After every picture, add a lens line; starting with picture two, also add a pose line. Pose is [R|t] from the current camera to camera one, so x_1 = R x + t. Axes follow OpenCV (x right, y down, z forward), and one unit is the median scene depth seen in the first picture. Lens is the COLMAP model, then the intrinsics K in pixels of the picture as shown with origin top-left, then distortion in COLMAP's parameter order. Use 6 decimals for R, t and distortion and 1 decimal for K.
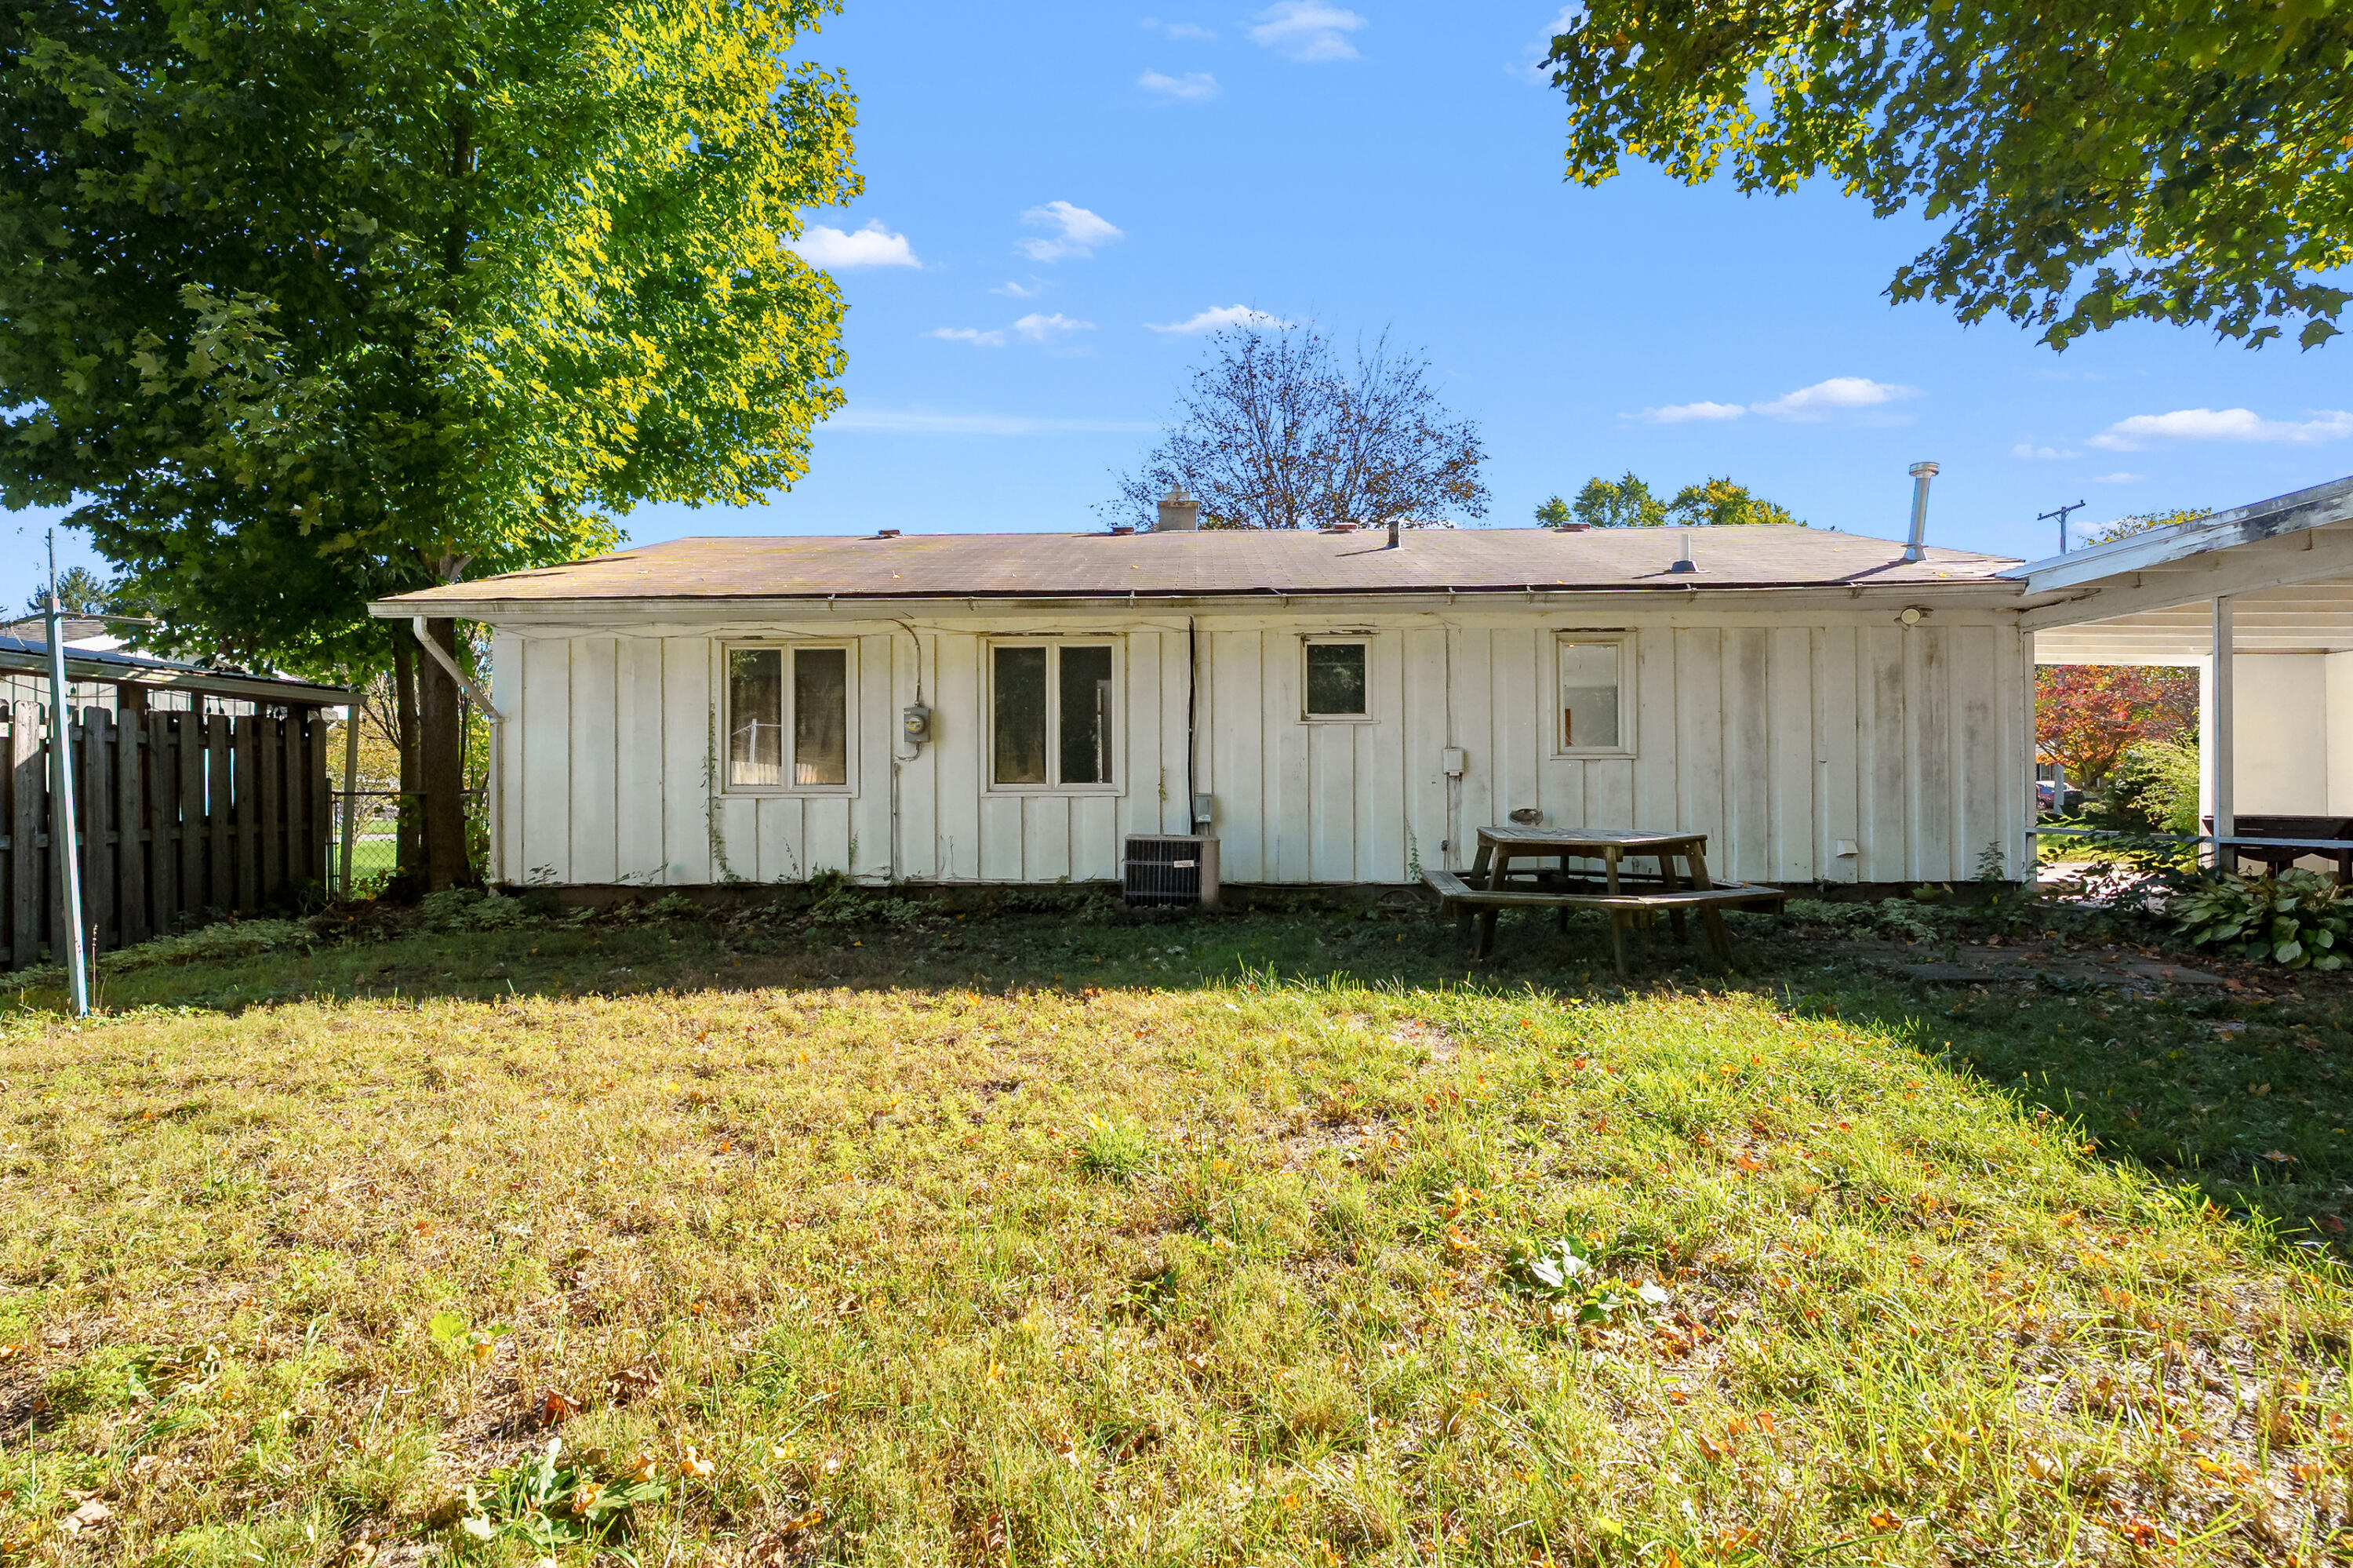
lens RADIAL K [[1059.2, 0, 1211.1], [0, 1059.2, 773.9], [0, 0, 1]] dist [-0.008606, 0.001240]
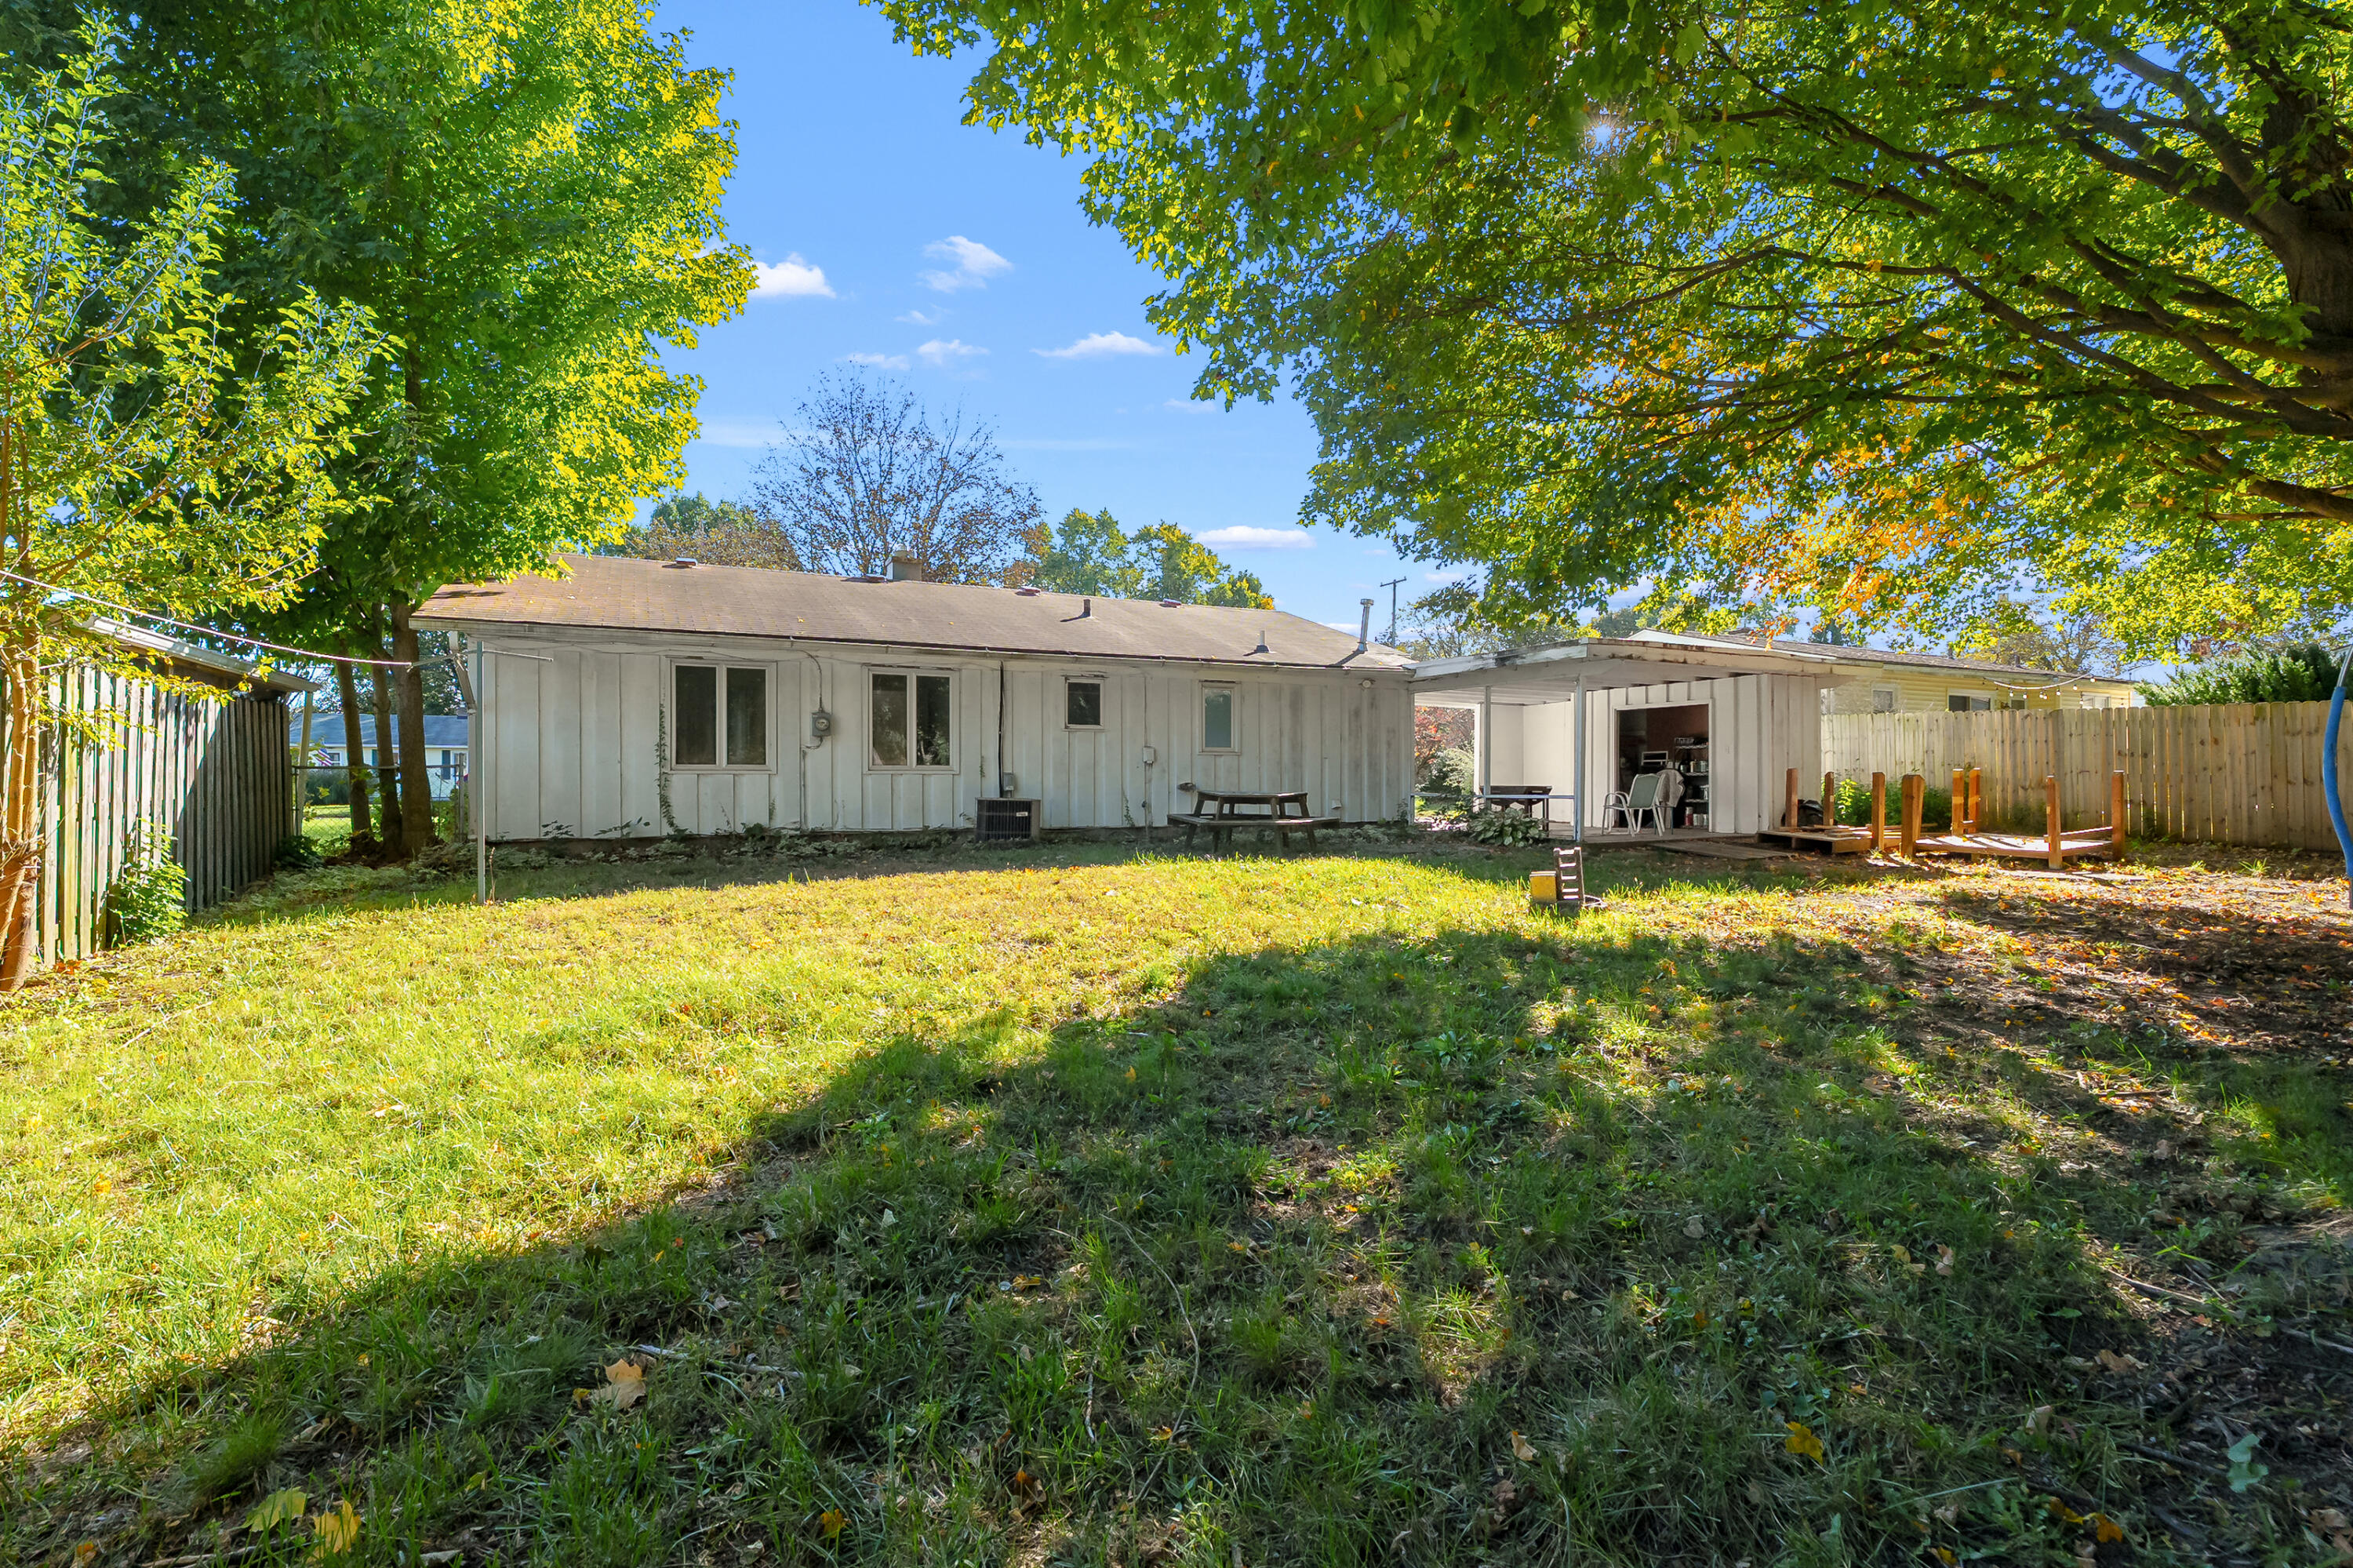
lens RADIAL K [[1059.2, 0, 1177.3], [0, 1059.2, 768.6], [0, 0, 1]] dist [-0.008606, 0.001240]
pose [[0.879855, 0.009694, 0.475143, -0.538441], [-0.013807, 0.999891, 0.005168, 0.000659], [-0.475041, -0.011107, 0.879893, -0.523301]]
